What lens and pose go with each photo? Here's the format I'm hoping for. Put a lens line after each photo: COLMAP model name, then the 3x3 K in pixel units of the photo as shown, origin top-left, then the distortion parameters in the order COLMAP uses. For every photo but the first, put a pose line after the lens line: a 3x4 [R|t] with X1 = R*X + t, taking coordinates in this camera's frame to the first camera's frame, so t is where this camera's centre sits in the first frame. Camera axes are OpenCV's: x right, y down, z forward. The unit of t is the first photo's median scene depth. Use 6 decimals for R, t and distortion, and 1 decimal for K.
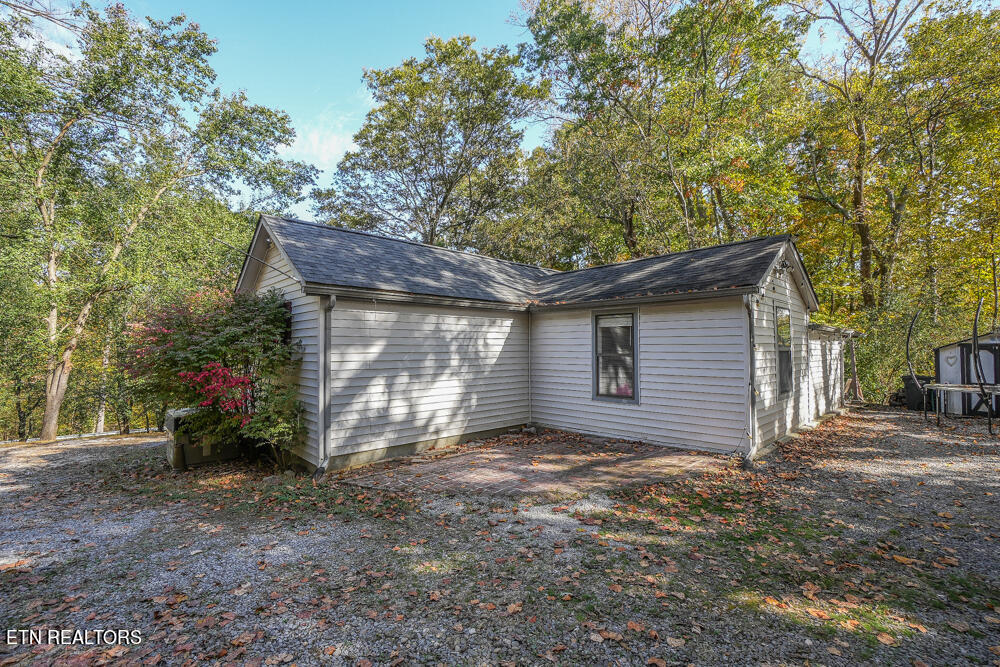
lens RADIAL K [[450.1, 0, 501.9], [0, 450.1, 333.2], [0, 0, 1]] dist [-0.067316, 0.023883]
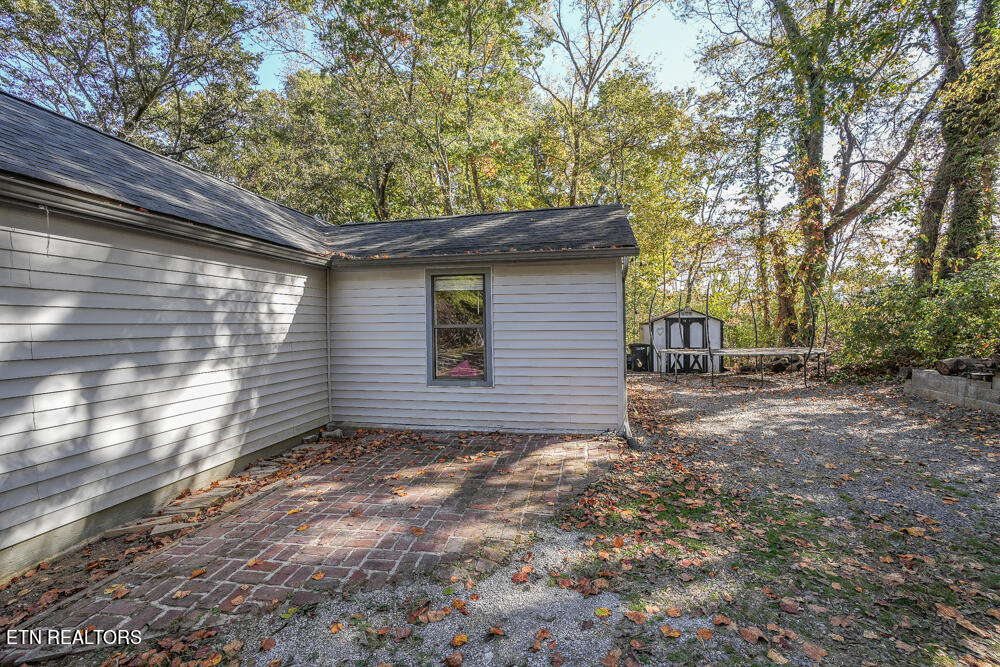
lens RADIAL K [[437.0, 0, 503.8], [0, 437.0, 328.5], [0, 0, 1]] dist [-0.063791, 0.022369]
pose [[0.813237, -0.011321, 0.581823, -0.139563], [-0.010698, 0.999351, 0.034398, 0.026734], [-0.581835, -0.034198, 0.812588, 0.345967]]
